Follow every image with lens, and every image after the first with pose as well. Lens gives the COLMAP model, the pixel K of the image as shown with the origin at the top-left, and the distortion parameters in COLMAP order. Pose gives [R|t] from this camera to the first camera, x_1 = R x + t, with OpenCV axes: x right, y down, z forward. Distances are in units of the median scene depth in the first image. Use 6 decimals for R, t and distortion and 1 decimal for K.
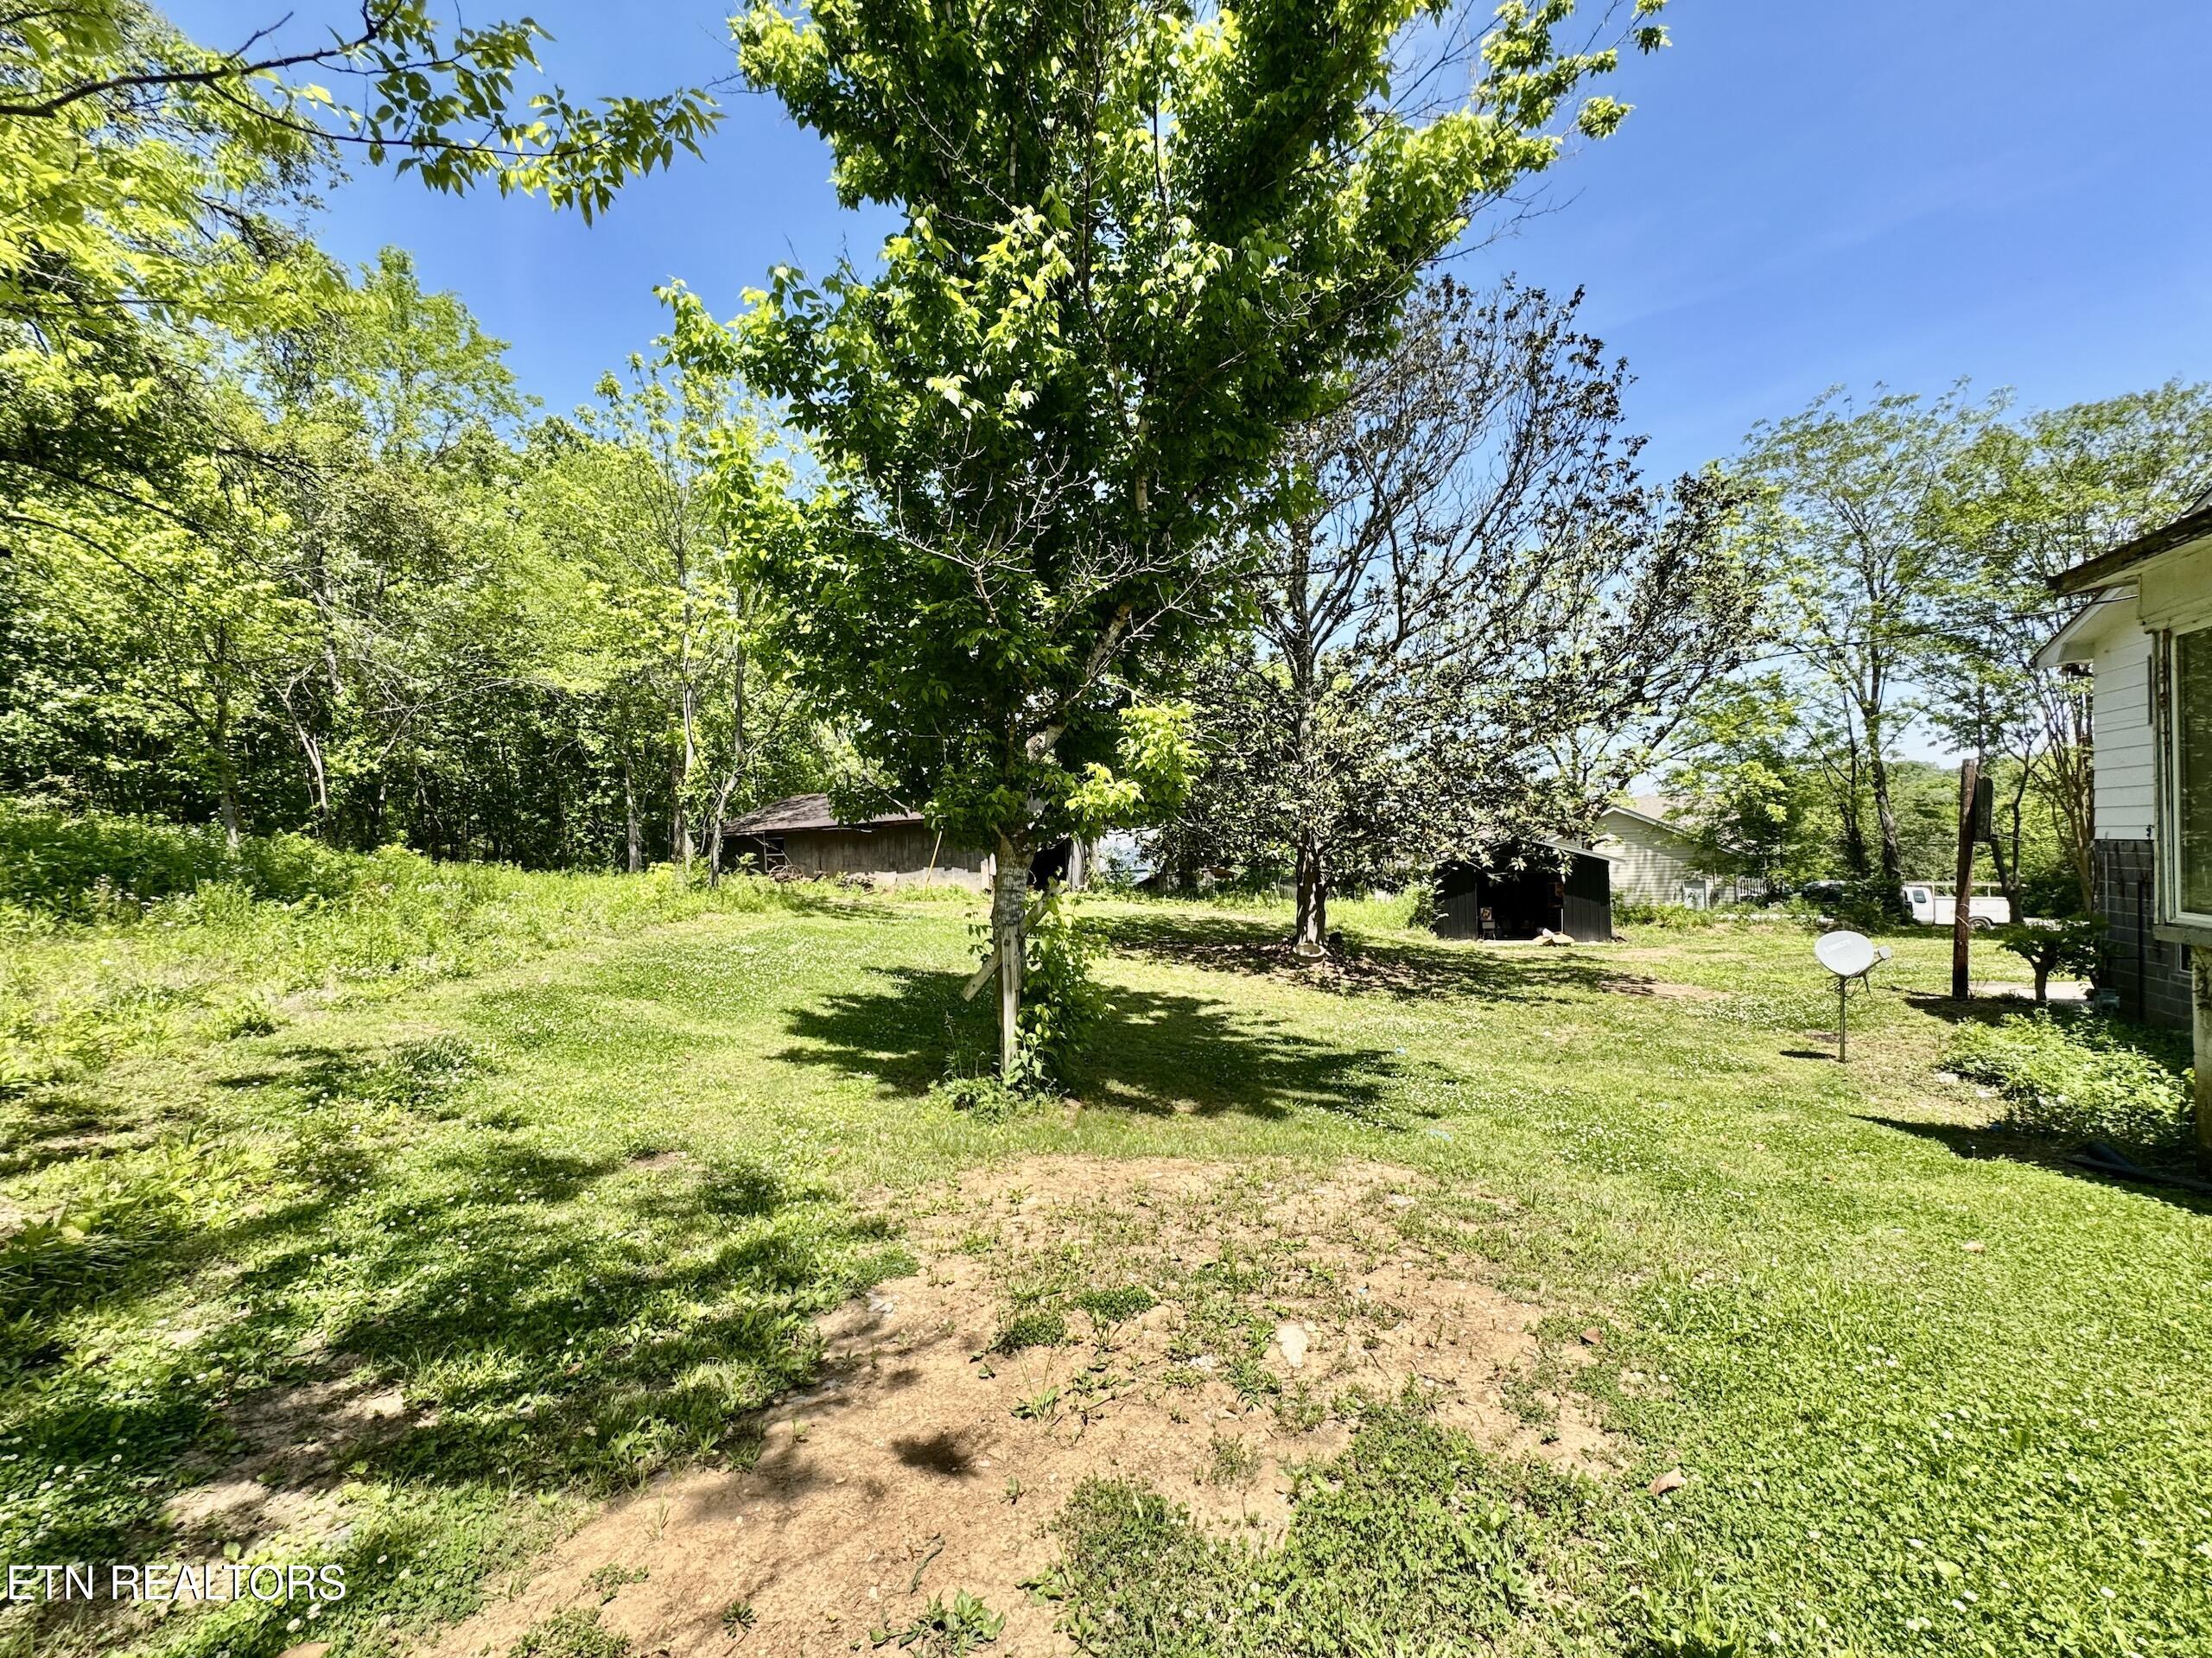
lens RADIAL K [[882.6, 0, 1144.3], [0, 882.6, 870.3], [0, 0, 1]] dist [-0.003224, 0.000348]
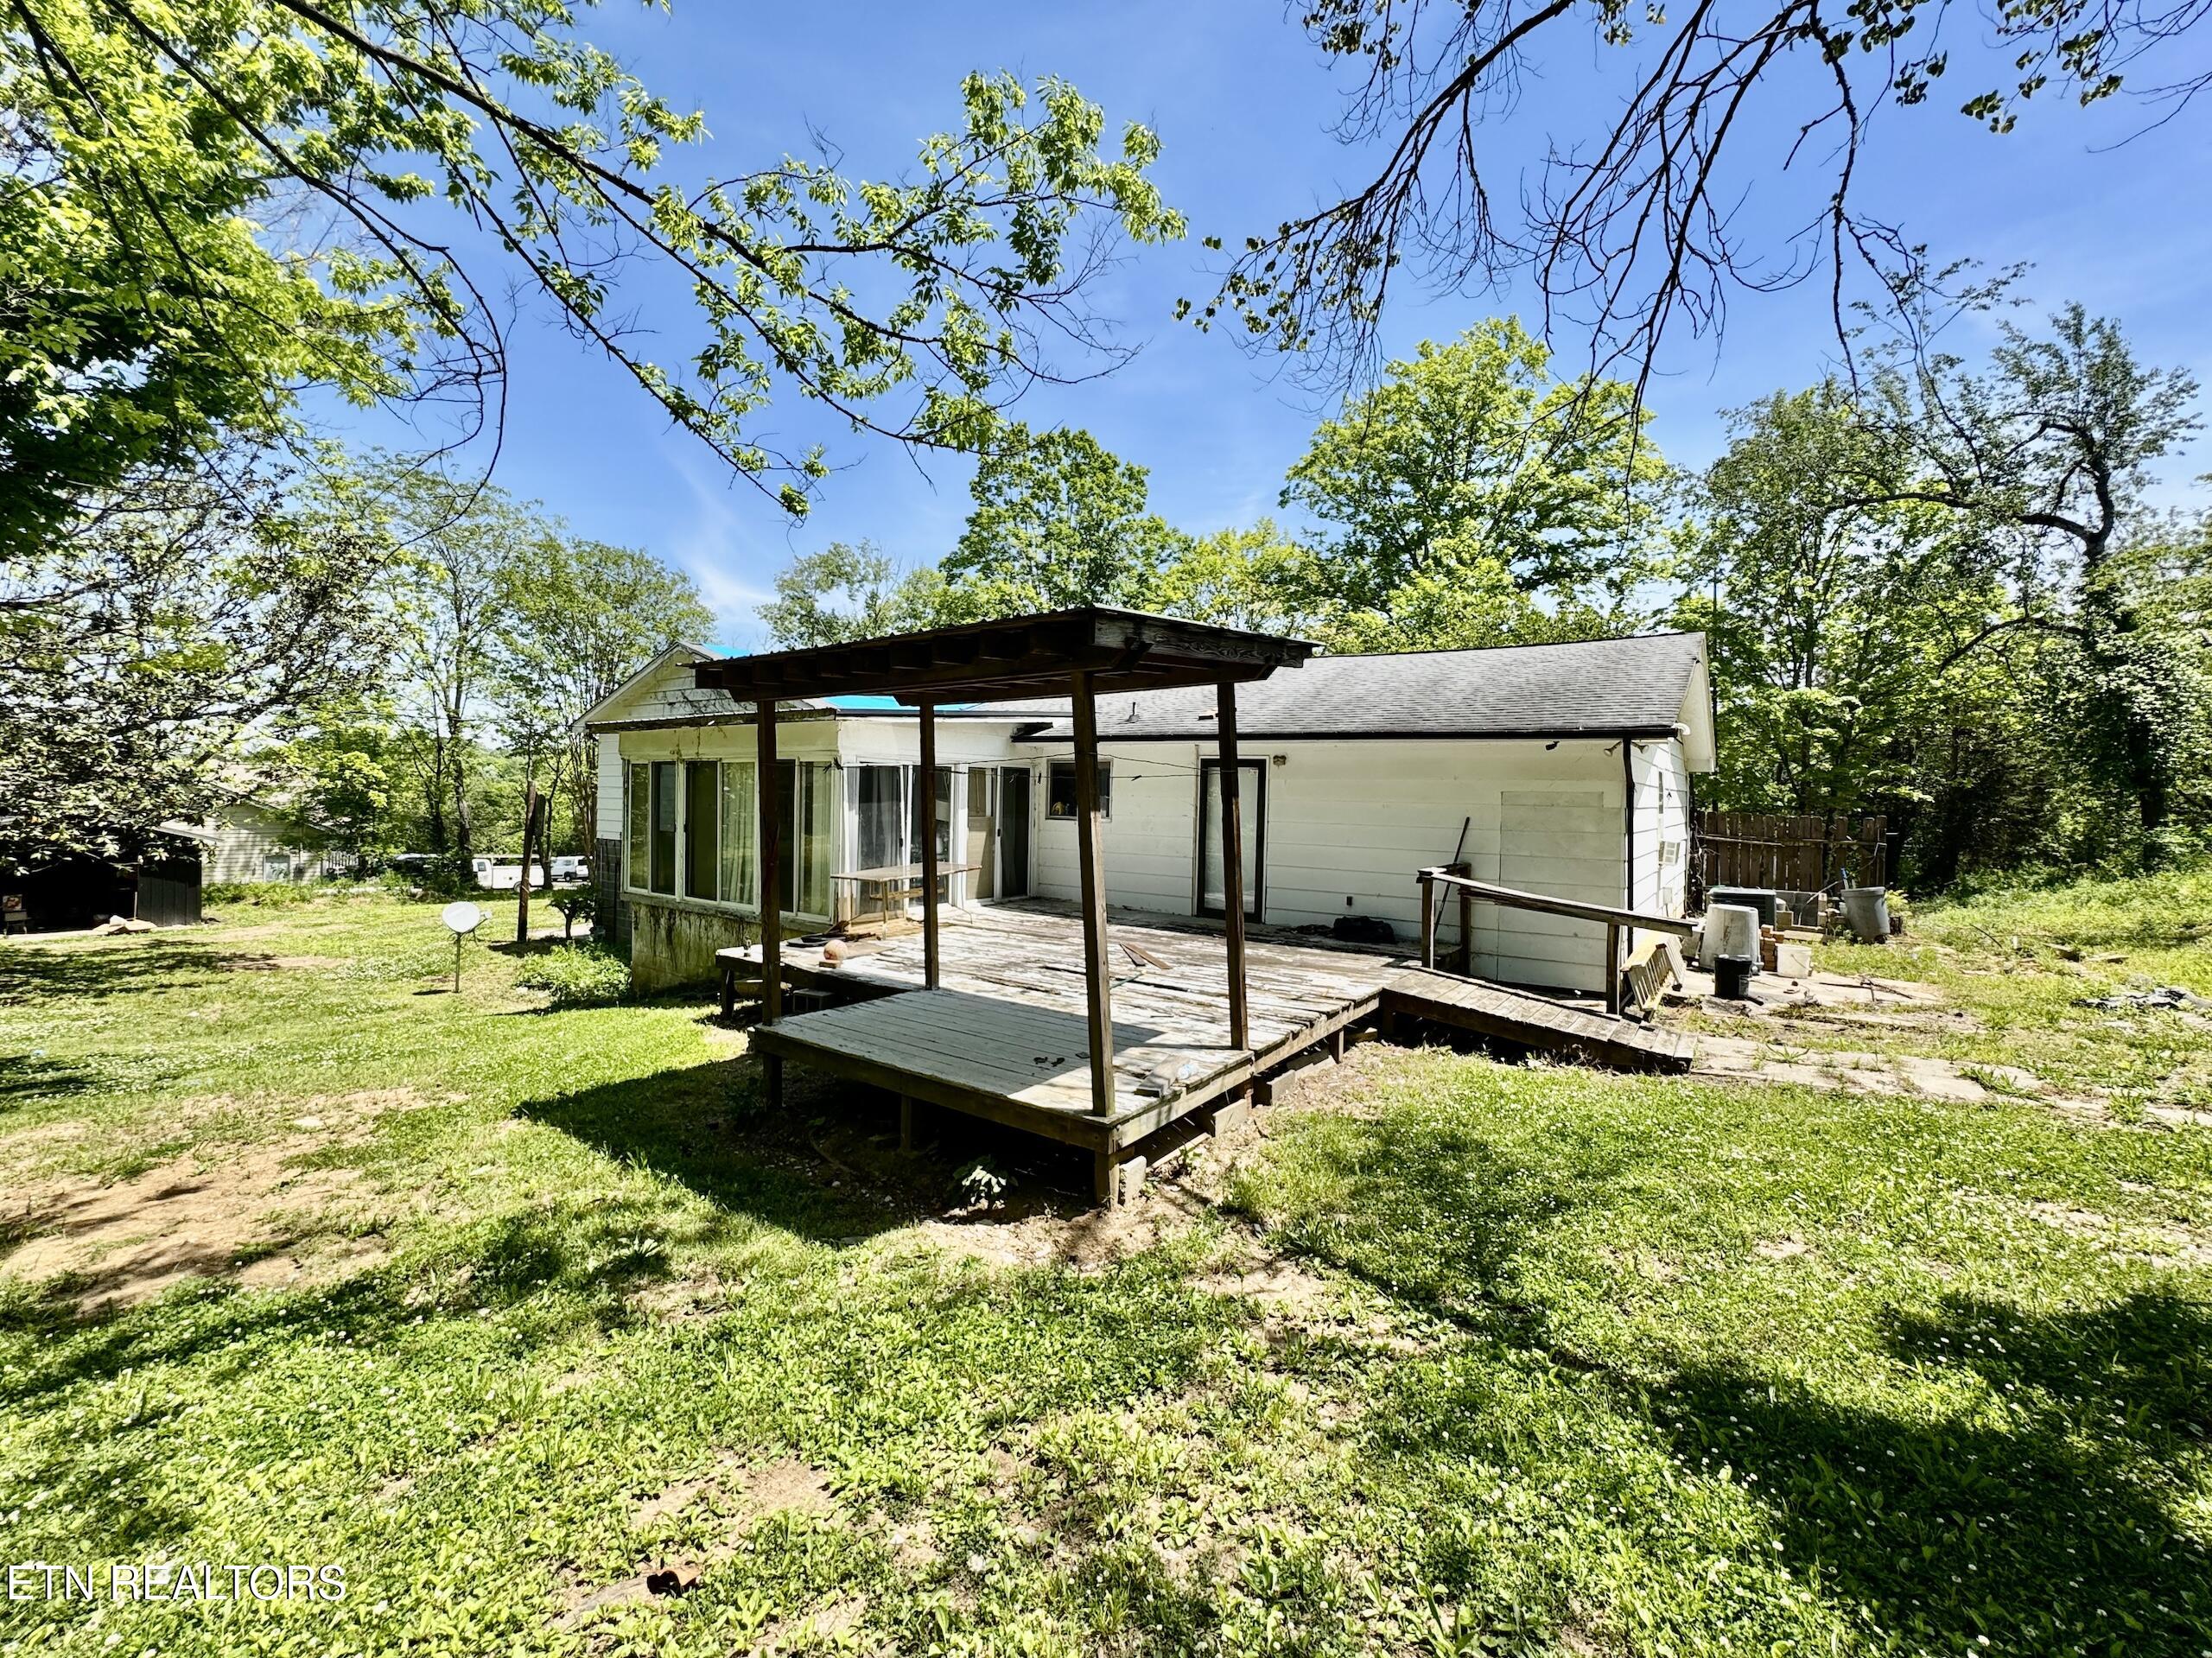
lens RADIAL K [[882.6, 0, 1105.9], [0, 882.6, 826.5], [0, 0, 1]] dist [-0.003224, 0.000348]
pose [[0.216735, 0.021100, 0.976002, -0.196009], [-0.014380, 0.999727, -0.018419, -0.021820], [-0.976125, -0.010043, 0.216979, -0.174672]]
